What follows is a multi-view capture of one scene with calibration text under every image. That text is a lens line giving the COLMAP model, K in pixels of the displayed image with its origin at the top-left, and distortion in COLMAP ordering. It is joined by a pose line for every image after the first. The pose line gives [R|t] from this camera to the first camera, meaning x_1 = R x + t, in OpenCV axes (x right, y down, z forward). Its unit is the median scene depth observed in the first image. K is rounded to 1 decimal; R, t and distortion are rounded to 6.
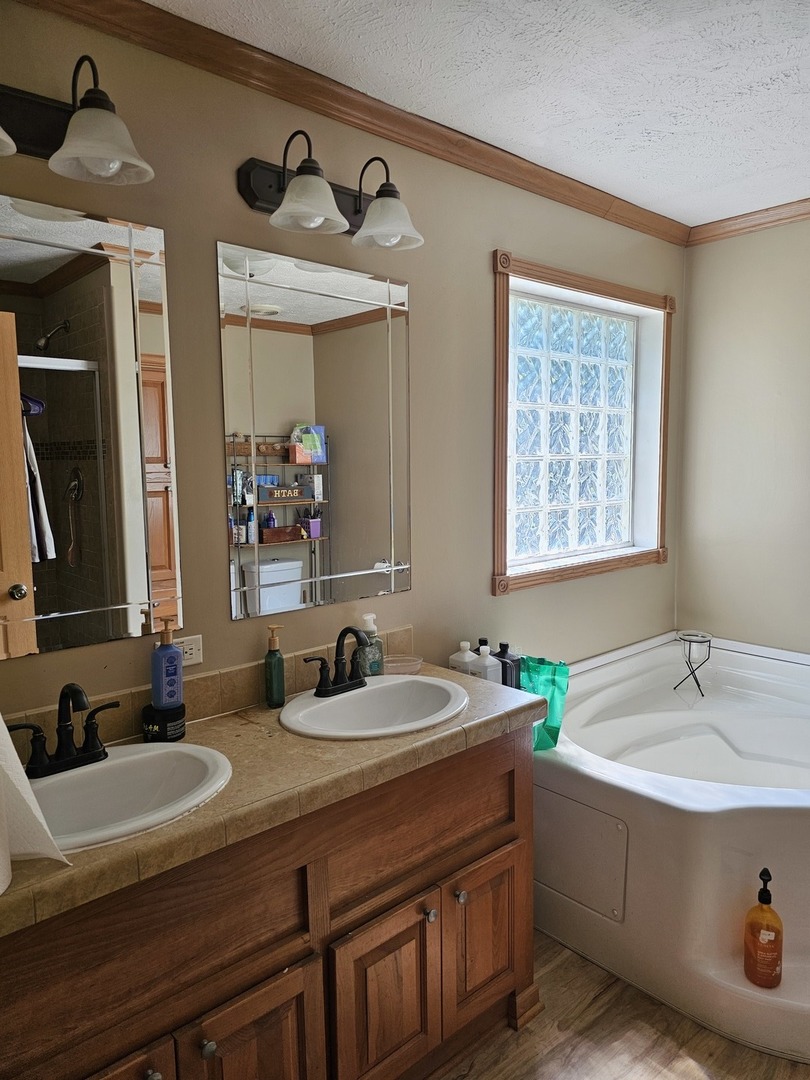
lens RADIAL K [[728.6, 0, 405.0], [0, 728.6, 540.0], [0, 0, 1]] dist [0.051136, -0.004446]
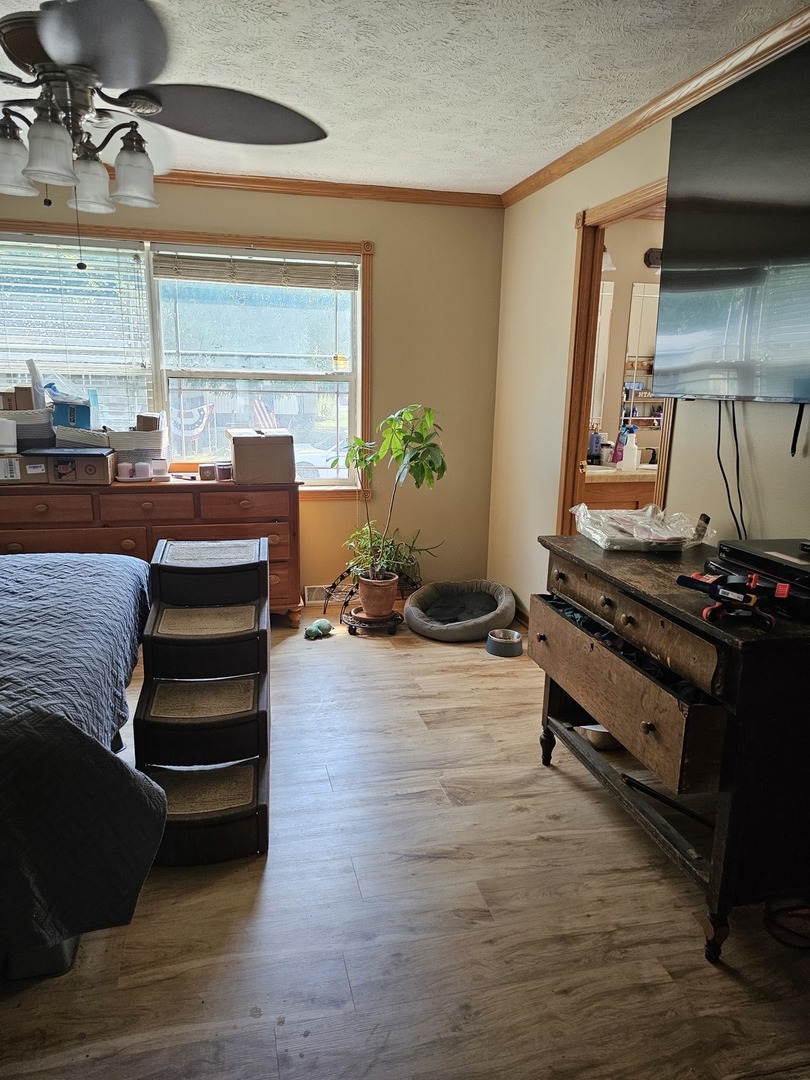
lens RADIAL K [[728.6, 0, 405.0], [0, 728.6, 540.0], [0, 0, 1]] dist [0.051136, -0.004446]
pose [[0.888061, 0.129556, -0.441093, 0.117179], [-0.081841, 0.988697, 0.125623, 0.094181], [0.452382, -0.075461, 0.888626, -0.691714]]
